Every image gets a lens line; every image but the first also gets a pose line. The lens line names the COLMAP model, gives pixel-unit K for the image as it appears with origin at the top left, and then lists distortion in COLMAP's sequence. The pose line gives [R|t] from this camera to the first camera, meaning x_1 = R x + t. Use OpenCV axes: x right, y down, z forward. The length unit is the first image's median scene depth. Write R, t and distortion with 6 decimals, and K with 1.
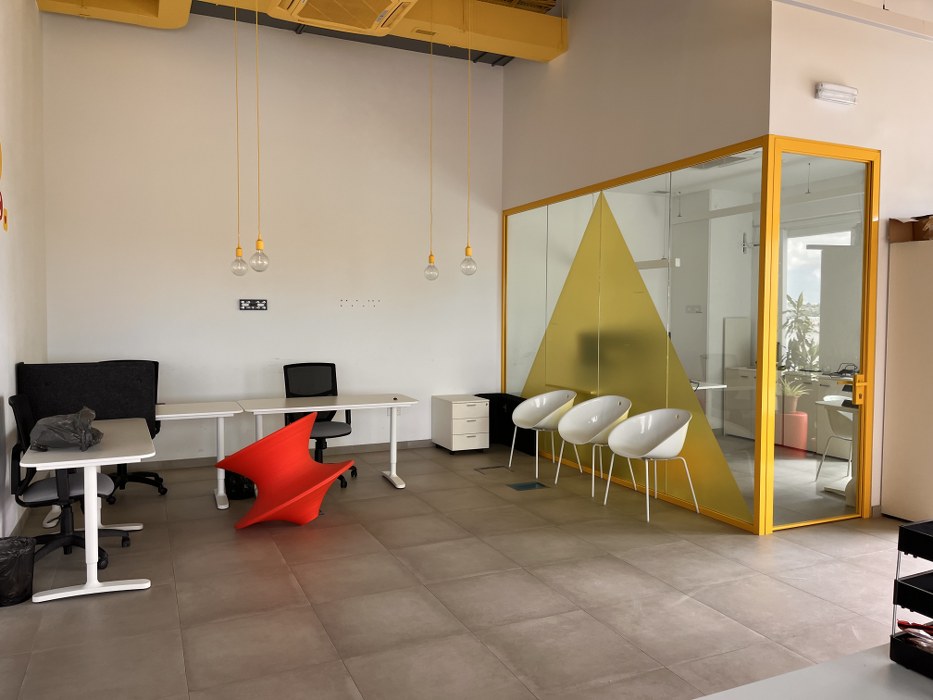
lens RADIAL K [[711.7, 0, 466.5], [0, 711.7, 350.0], [0, 0, 1]] dist [0.002907, 0.000008]
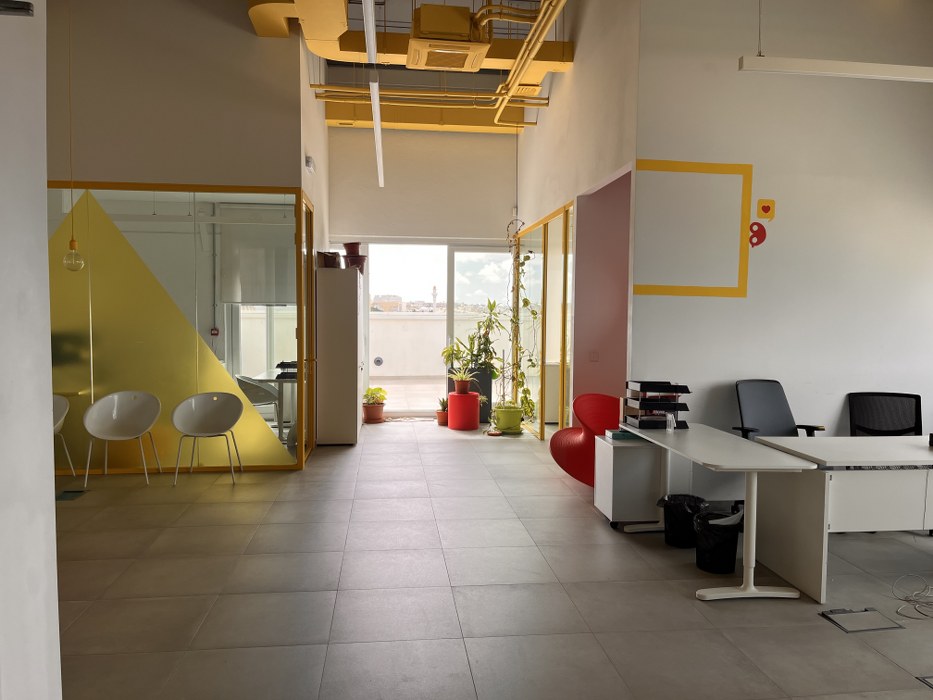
lens RADIAL K [[711.7, 0, 466.5], [0, 711.7, 350.0], [0, 0, 1]] dist [0.002907, 0.000008]
pose [[0.297546, -0.047747, 0.953513, -0.742922], [0.028256, 0.998752, 0.041195, -0.025665], [-0.954289, 0.014685, 0.298524, 0.228958]]
